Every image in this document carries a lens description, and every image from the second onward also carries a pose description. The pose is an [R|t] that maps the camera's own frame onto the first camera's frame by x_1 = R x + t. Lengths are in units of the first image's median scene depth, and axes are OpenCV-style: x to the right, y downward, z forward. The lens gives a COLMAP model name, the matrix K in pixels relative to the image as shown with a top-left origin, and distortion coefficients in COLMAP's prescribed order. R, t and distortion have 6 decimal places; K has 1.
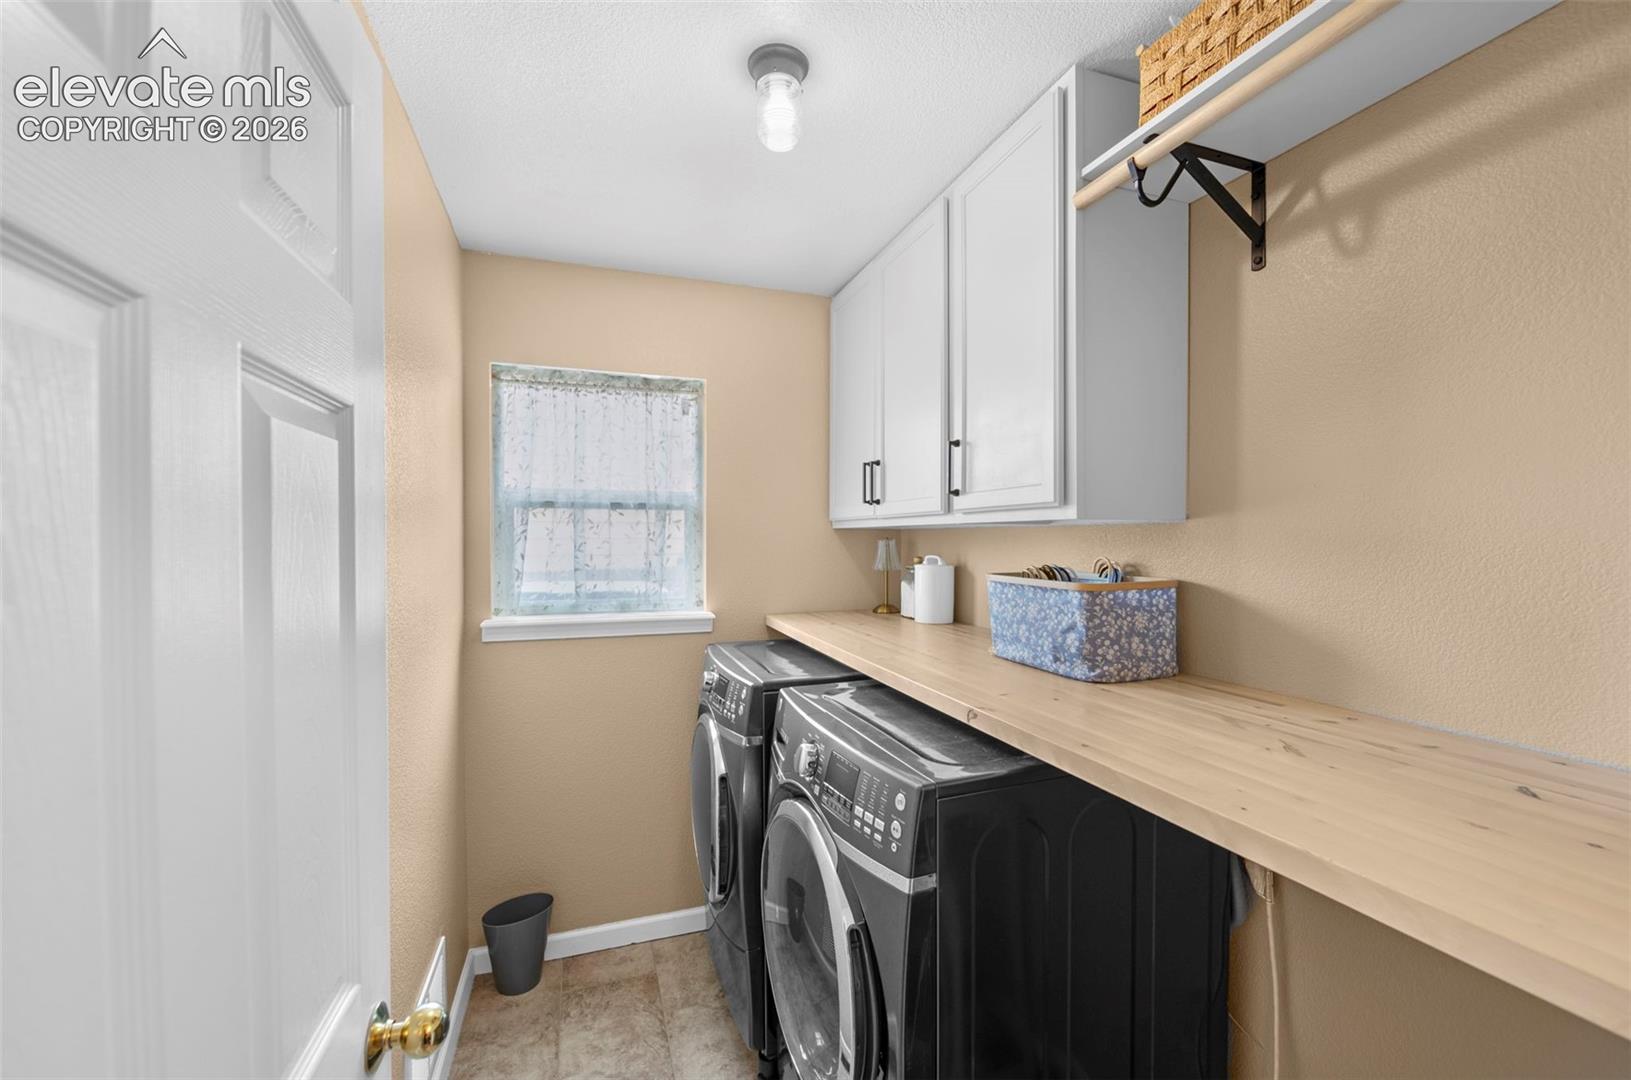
lens RADIAL K [[659.5, 0, 820.9], [0, 659.5, 543.2], [0, 0, 1]] dist [-0.006528, 0.000307]
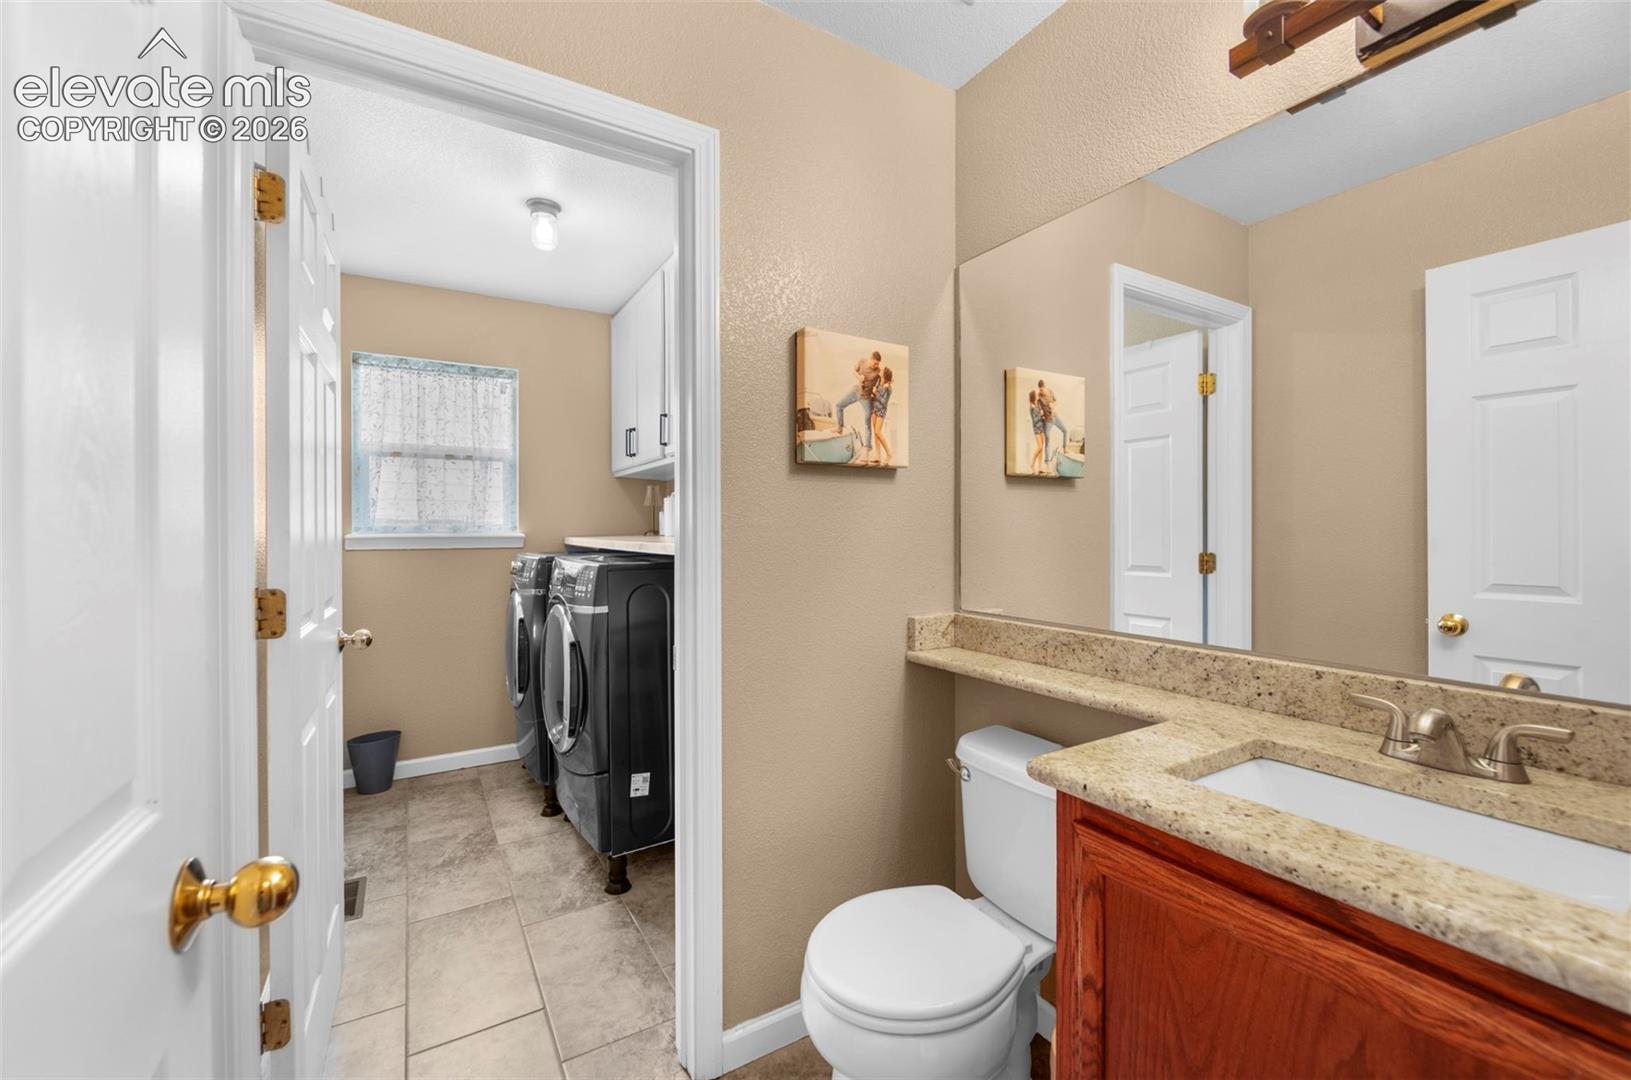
lens RADIAL K [[659.5, 0, 812.0], [0, 659.5, 528.0], [0, 0, 1]] dist [-0.006528, 0.000307]
pose [[0.979893, -0.001848, 0.199517, 0.170591], [0.003046, 0.999979, -0.005698, 0.108787], [-0.199502, 0.006191, 0.979878, -0.541590]]
